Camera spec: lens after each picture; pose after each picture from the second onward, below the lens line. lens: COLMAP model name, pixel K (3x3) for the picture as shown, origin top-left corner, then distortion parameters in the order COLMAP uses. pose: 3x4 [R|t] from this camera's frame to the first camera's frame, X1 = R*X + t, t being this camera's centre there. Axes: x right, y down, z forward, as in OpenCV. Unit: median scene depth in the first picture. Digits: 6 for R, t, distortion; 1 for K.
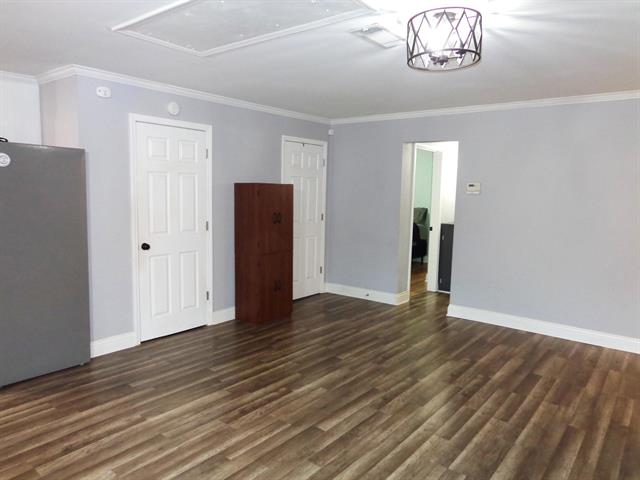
lens RADIAL K [[452.7, 0, 320.0], [0, 452.7, 240.0], [0, 0, 1]] dist [0.001051, 0.000989]
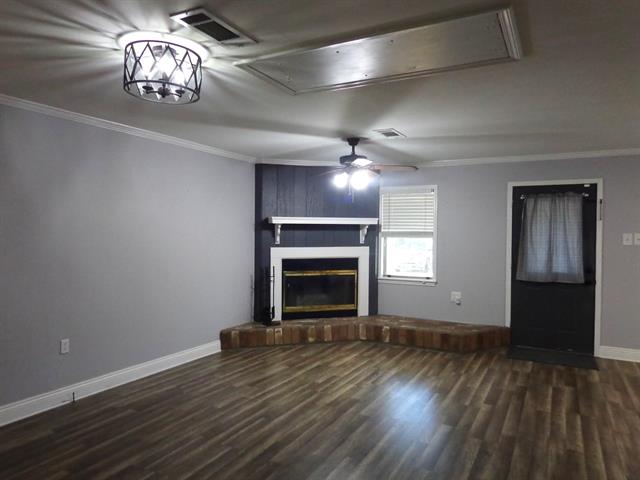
lens RADIAL K [[452.7, 0, 320.0], [0, 452.7, 240.0], [0, 0, 1]] dist [0.001051, 0.000989]
pose [[-0.983504, -0.032962, -0.177856, 0.096265], [-0.054886, 0.991281, 0.119789, -0.201062], [0.172357, 0.127575, -0.976738, 1.936790]]
